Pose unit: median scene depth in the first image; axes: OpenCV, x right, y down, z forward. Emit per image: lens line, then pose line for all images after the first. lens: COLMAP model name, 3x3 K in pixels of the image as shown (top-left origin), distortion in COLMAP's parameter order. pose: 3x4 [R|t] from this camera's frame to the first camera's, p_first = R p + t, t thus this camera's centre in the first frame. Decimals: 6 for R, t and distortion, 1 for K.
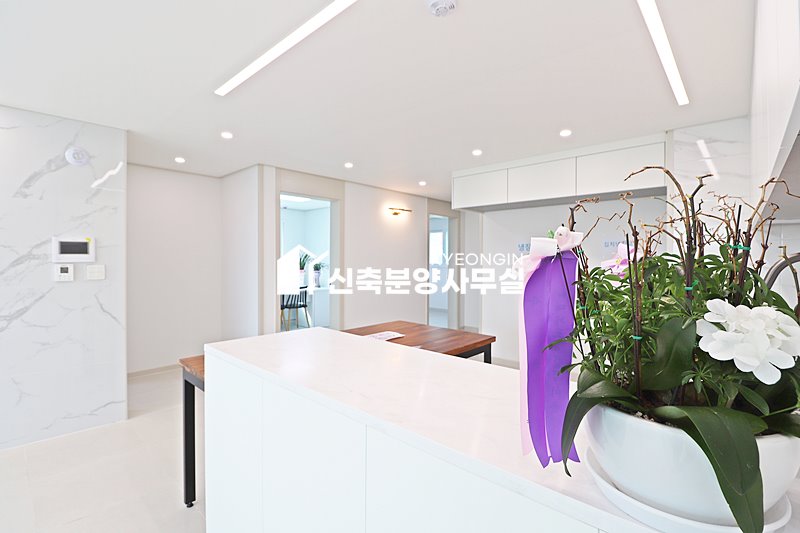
lens RADIAL K [[374.6, 0, 402.9], [0, 374.6, 263.7], [0, 0, 1]] dist [-0.017374, -0.002194]
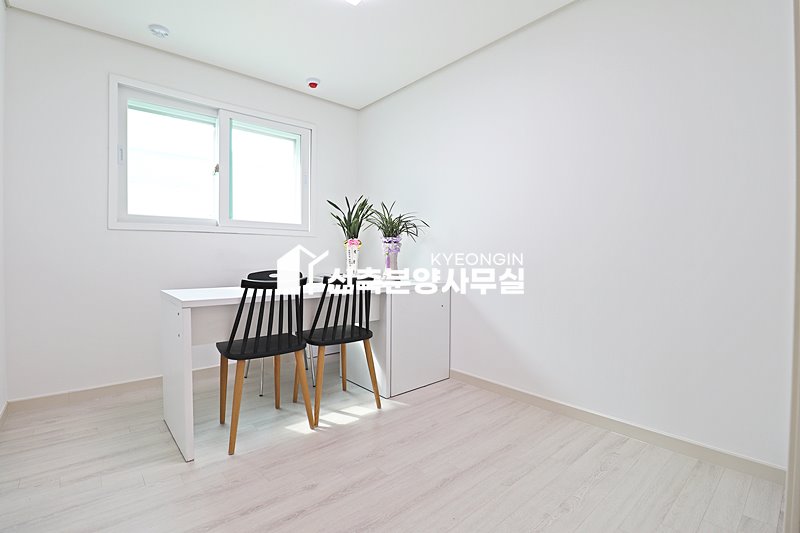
lens RADIAL K [[374.6, 0, 400.0], [0, 374.6, 262.7], [0, 0, 1]] dist [-0.017374, -0.002194]
pose [[0.992909, -0.002076, -0.118861, -0.188406], [0.003546, 0.999920, 0.012155, 0.043753], [0.118827, -0.012490, 0.992836, 0.660800]]
